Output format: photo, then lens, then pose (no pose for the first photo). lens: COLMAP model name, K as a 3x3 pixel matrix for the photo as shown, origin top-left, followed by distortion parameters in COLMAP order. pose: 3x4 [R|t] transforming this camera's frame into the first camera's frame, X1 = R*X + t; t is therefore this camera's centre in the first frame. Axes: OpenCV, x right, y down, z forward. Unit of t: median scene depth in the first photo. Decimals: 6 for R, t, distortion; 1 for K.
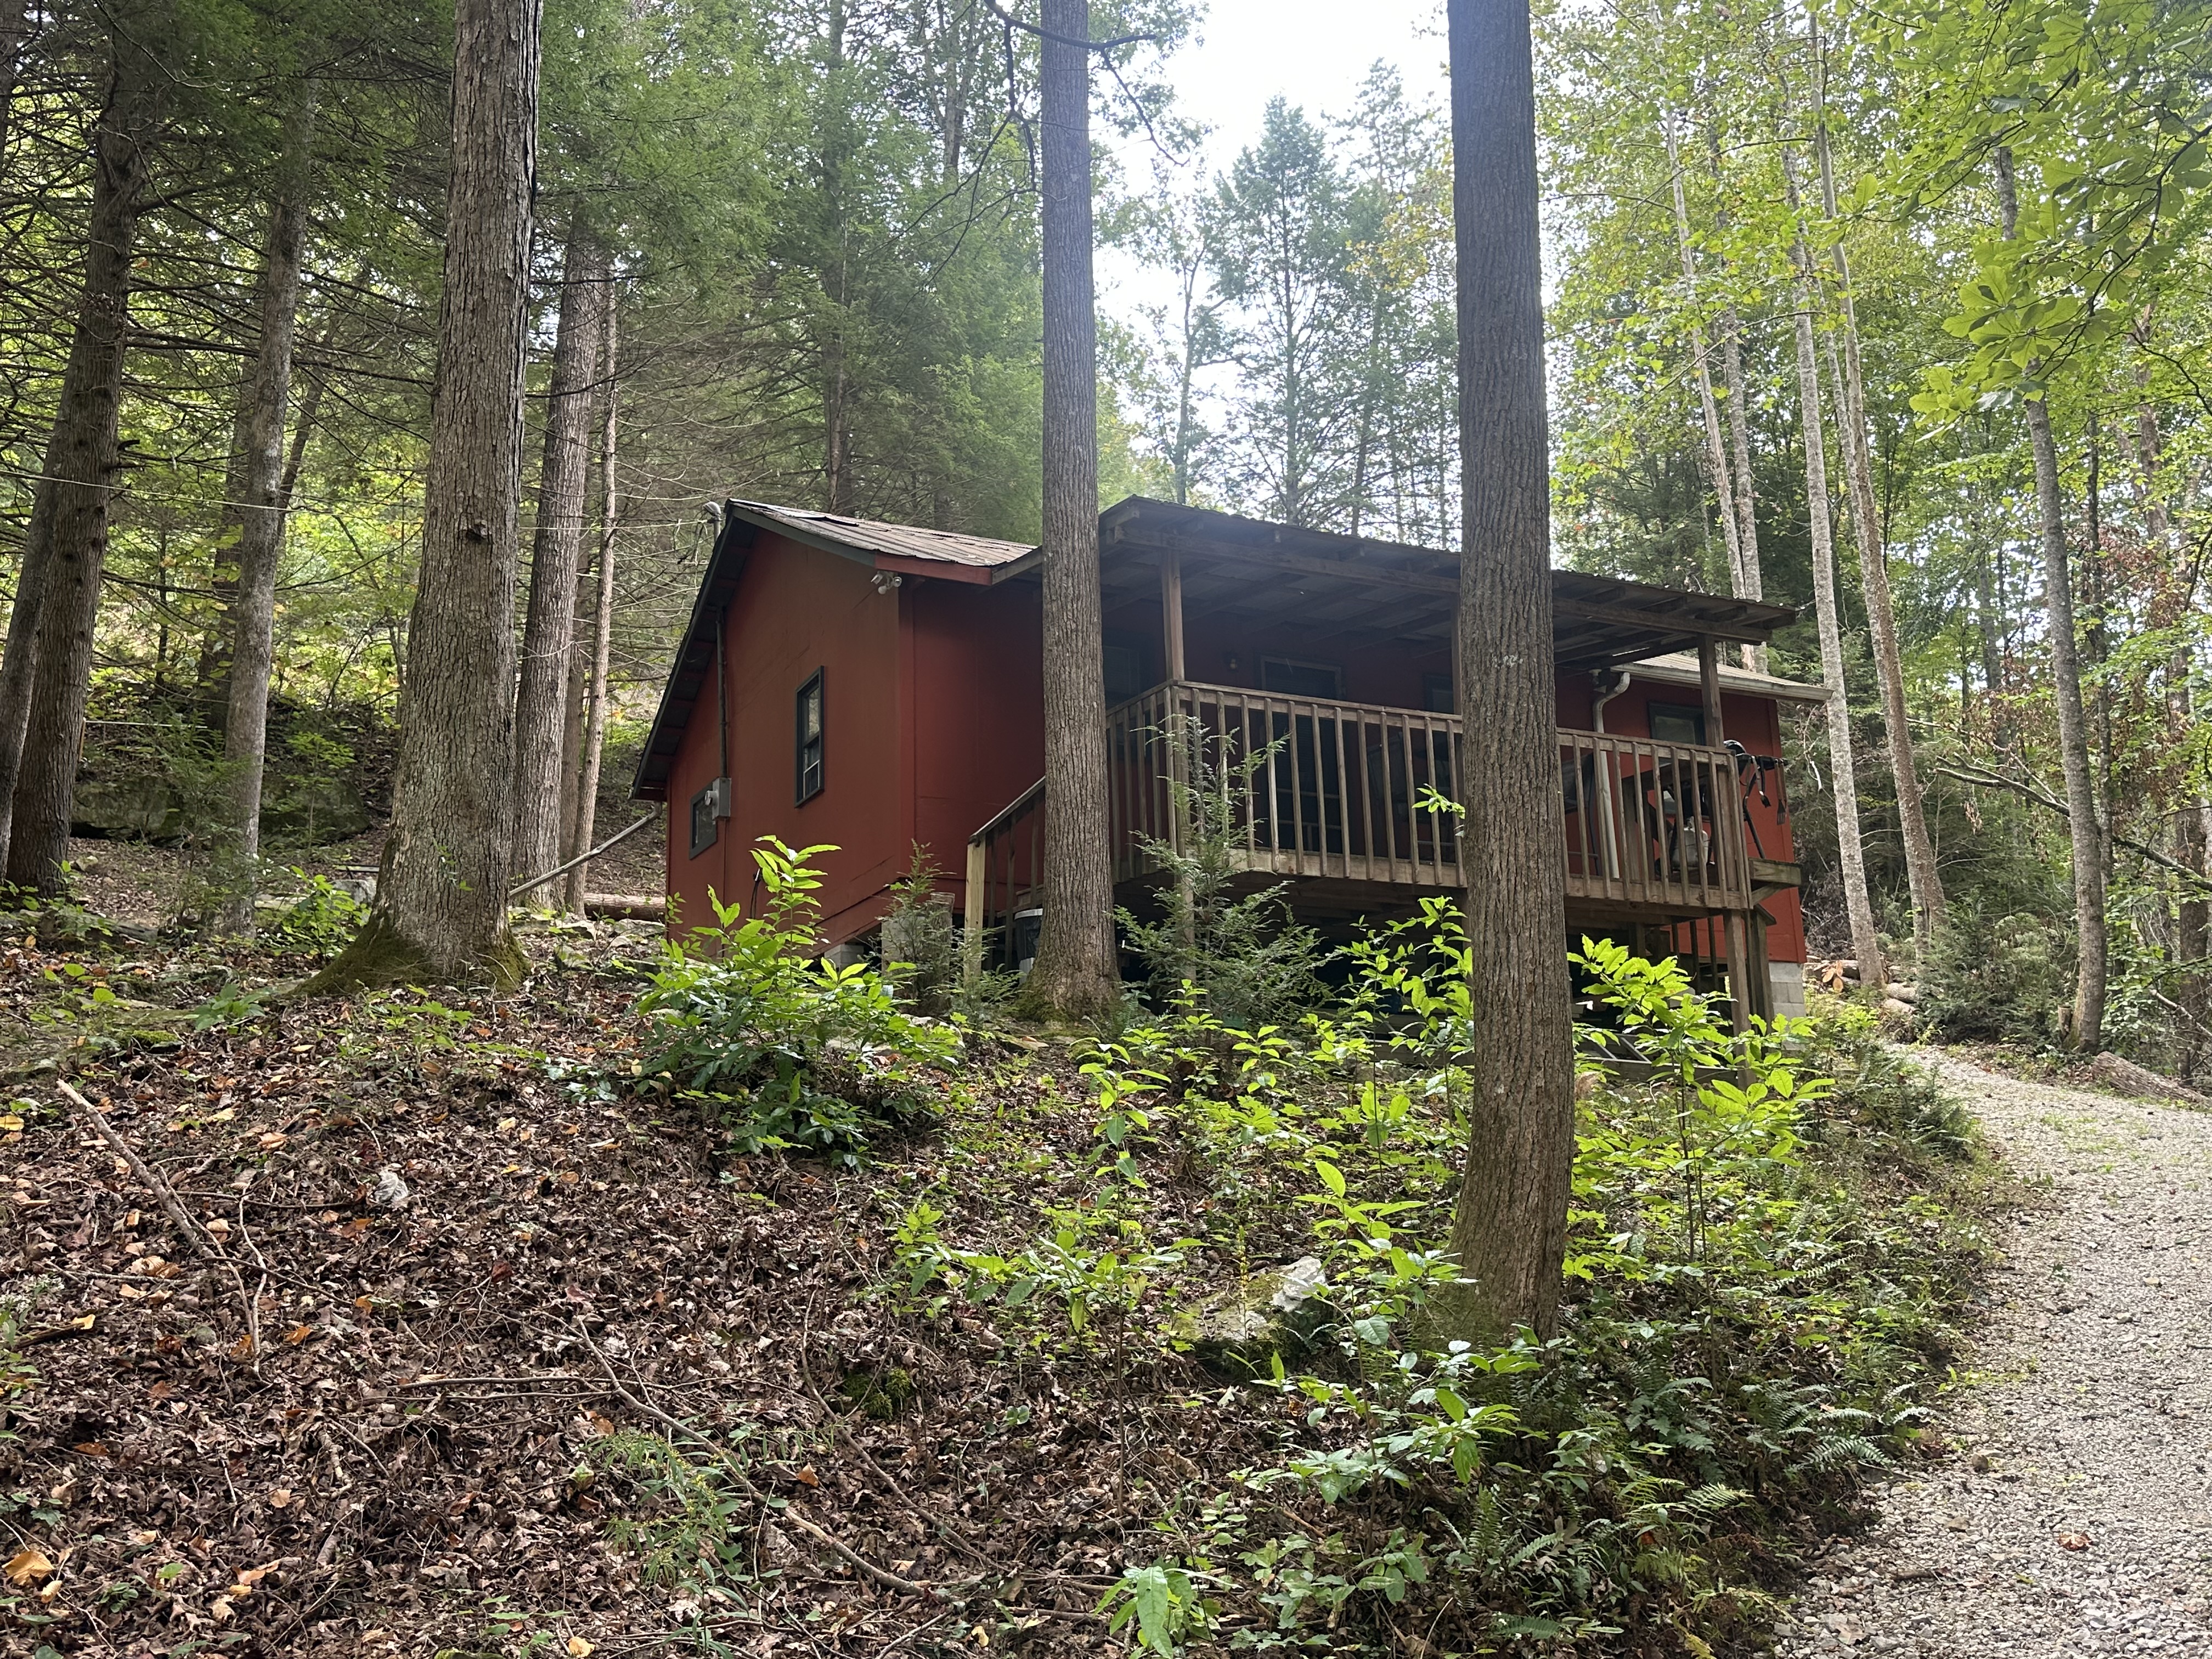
lens RADIAL K [[1864.6, 0, 1119.0], [0, 1864.6, 832.6], [0, 0, 1]] dist [0.127271, -0.084740]
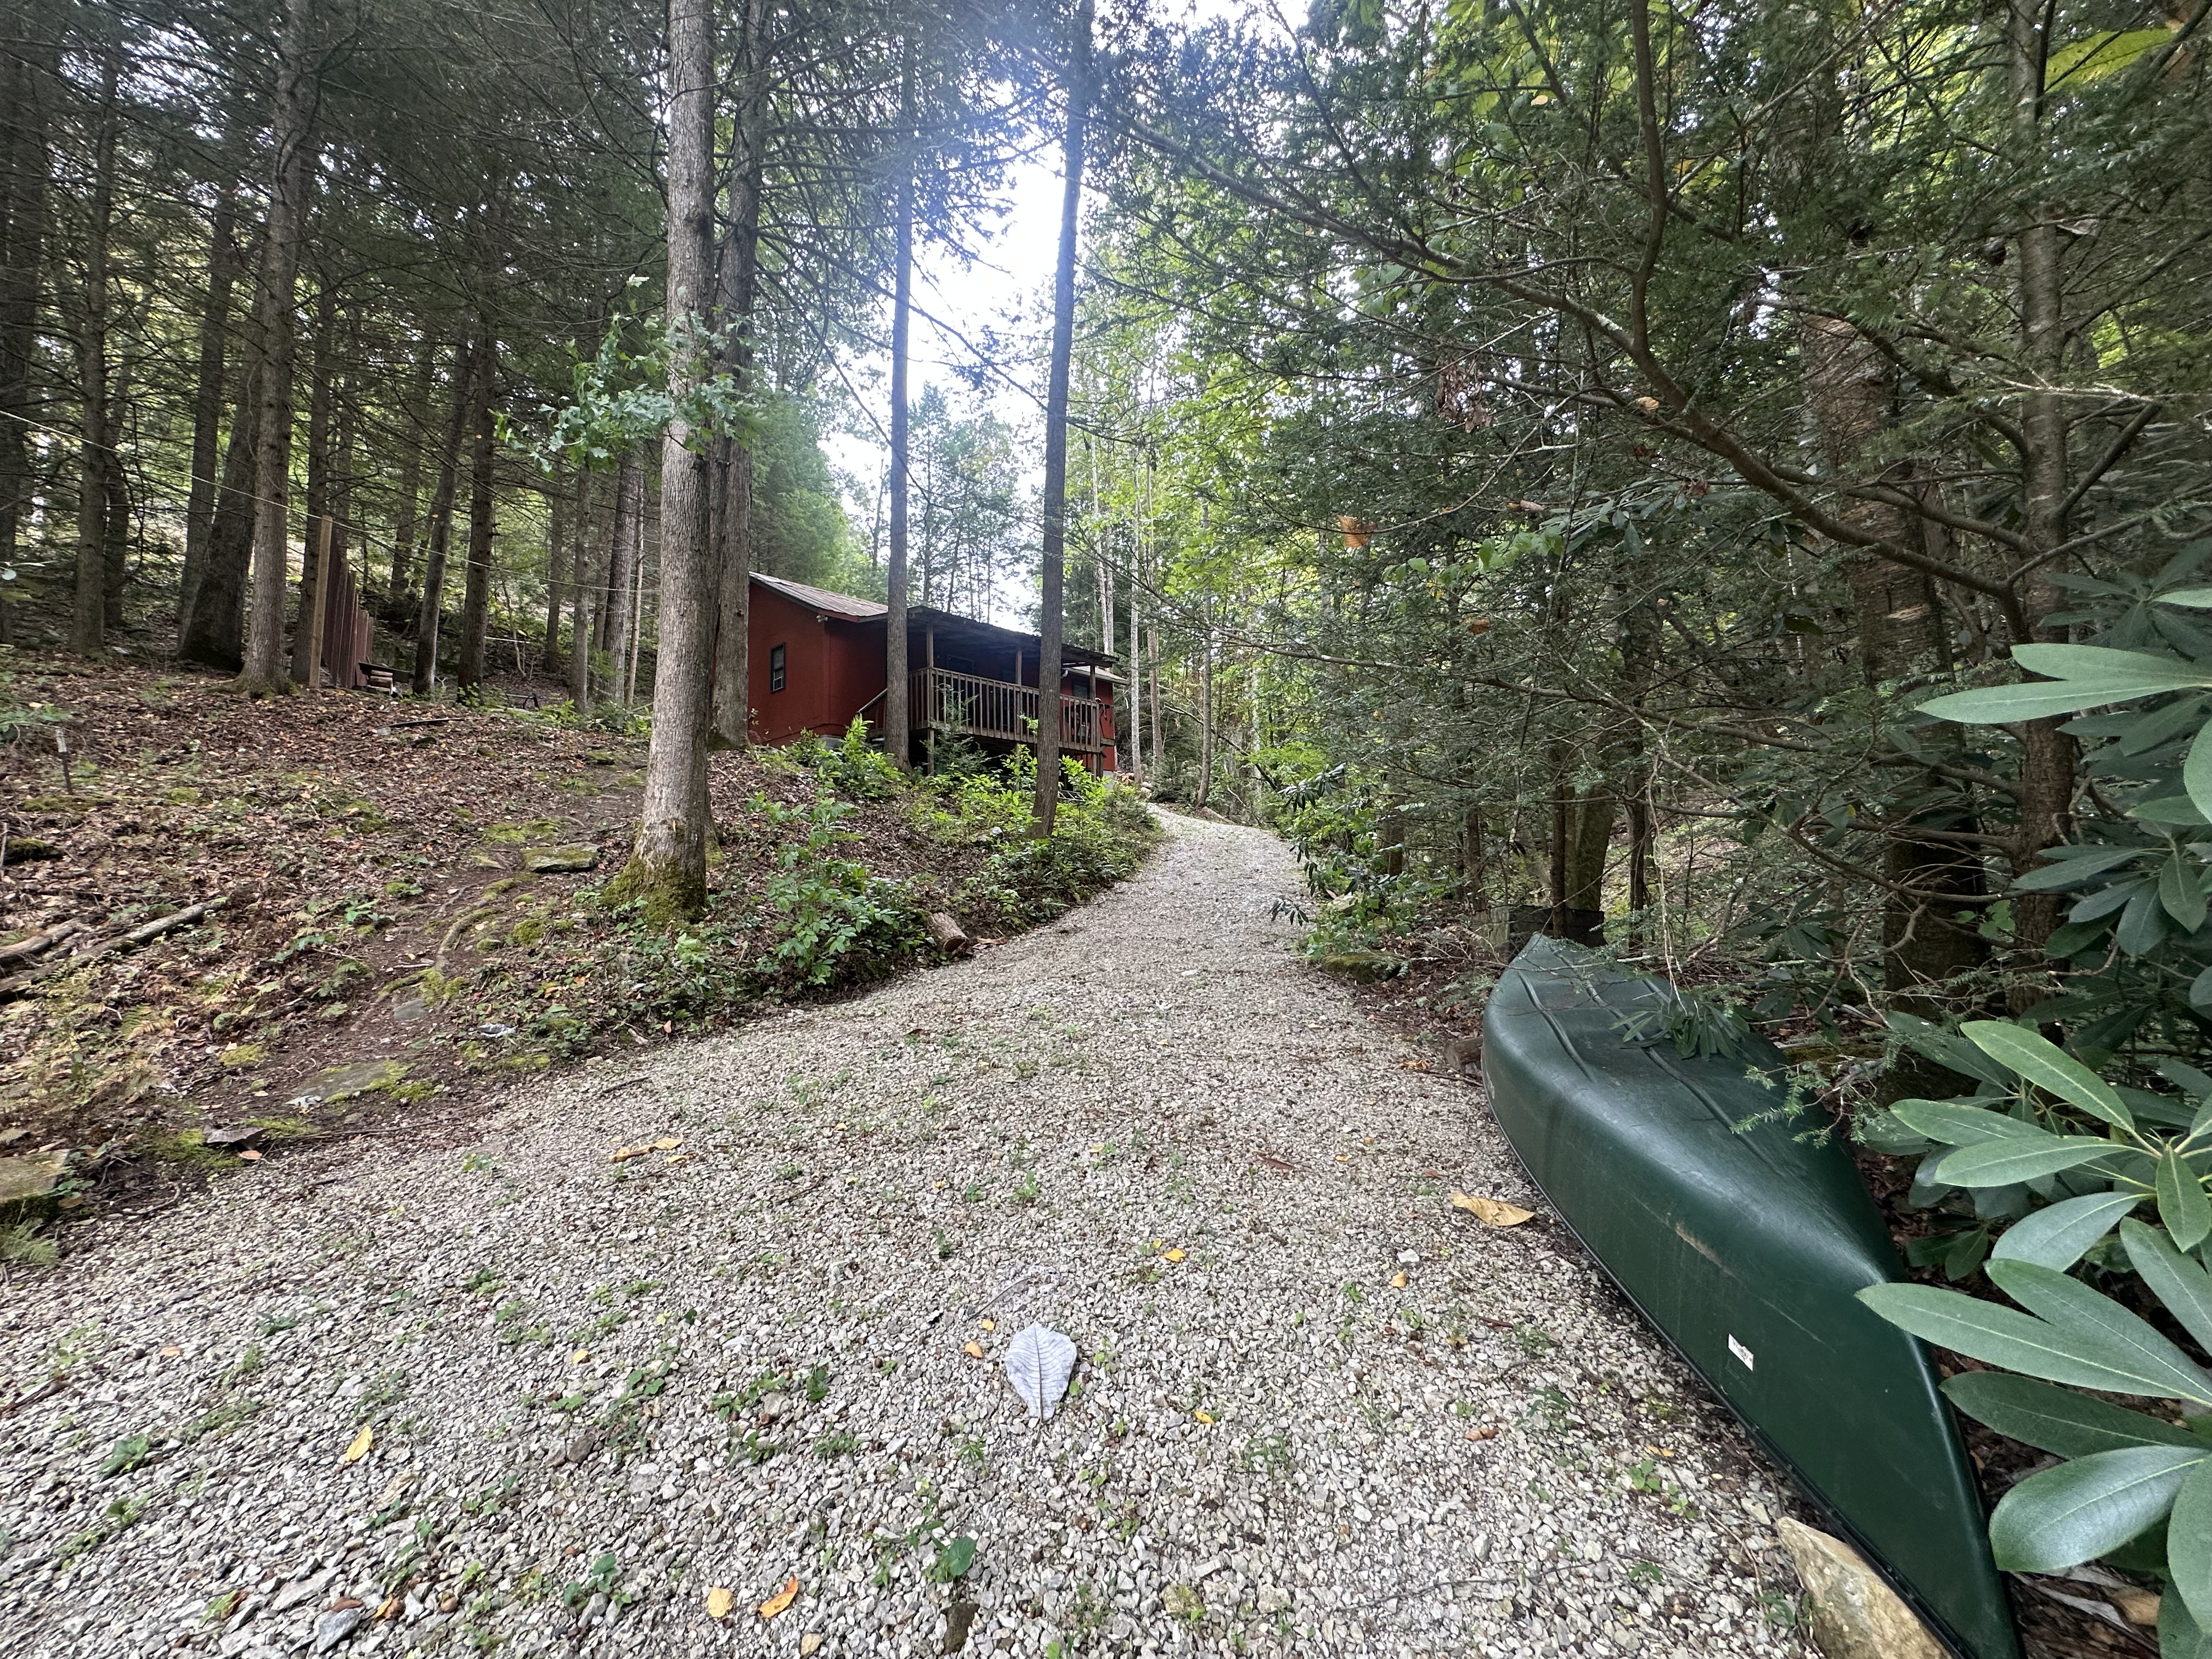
lens RADIAL K [[906.1, 0, 1106.3], [0, 906.1, 832.6], [0, 0, 1]] dist [-0.002544, 0.000672]
pose [[0.944046, 0.034904, 0.327962, -0.174154], [-0.080347, 0.988764, 0.126052, -0.022552], [-0.319878, -0.145350, 0.936243, -0.523318]]
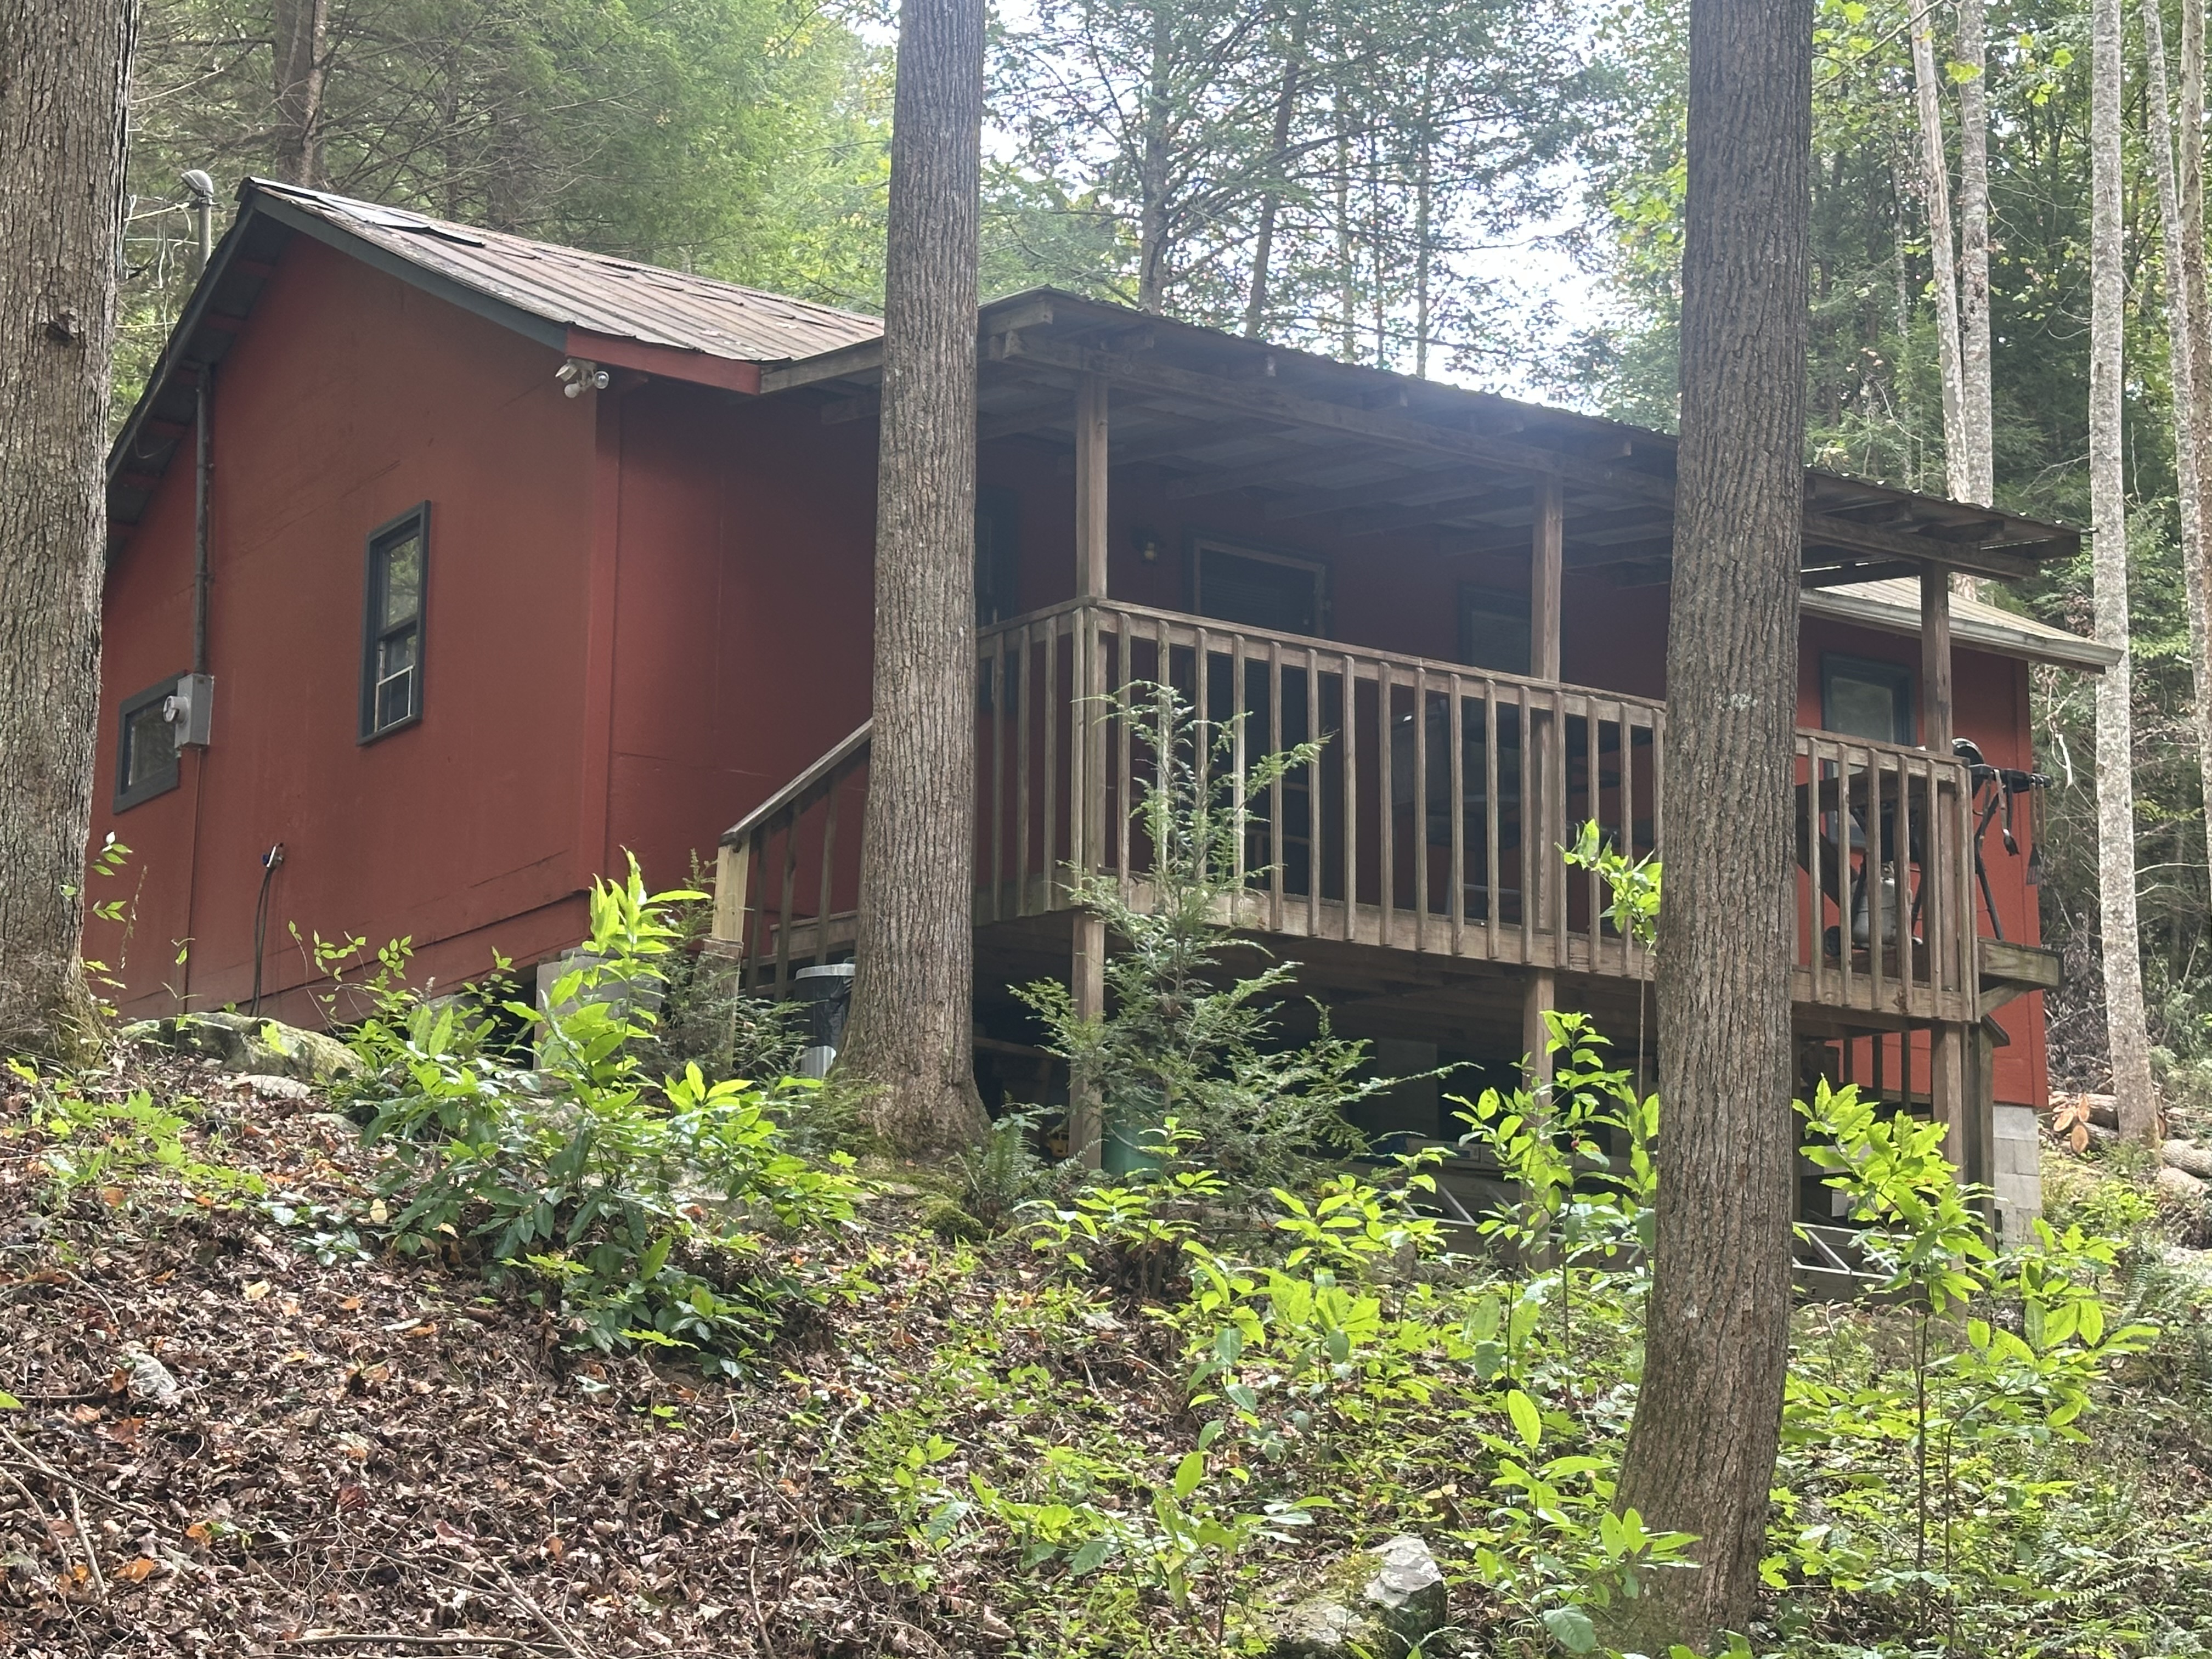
lens RADIAL K [[3719.6, 0, 1110.7], [0, 3719.6, 827.3], [0, 0, 1]] dist [0.173265, 0.000000]
pose [[0.991730, 0.061699, 0.112535, -0.093564], [-0.063888, 0.997830, 0.015947, -0.027109], [-0.111306, -0.023005, 0.993520, -0.189749]]
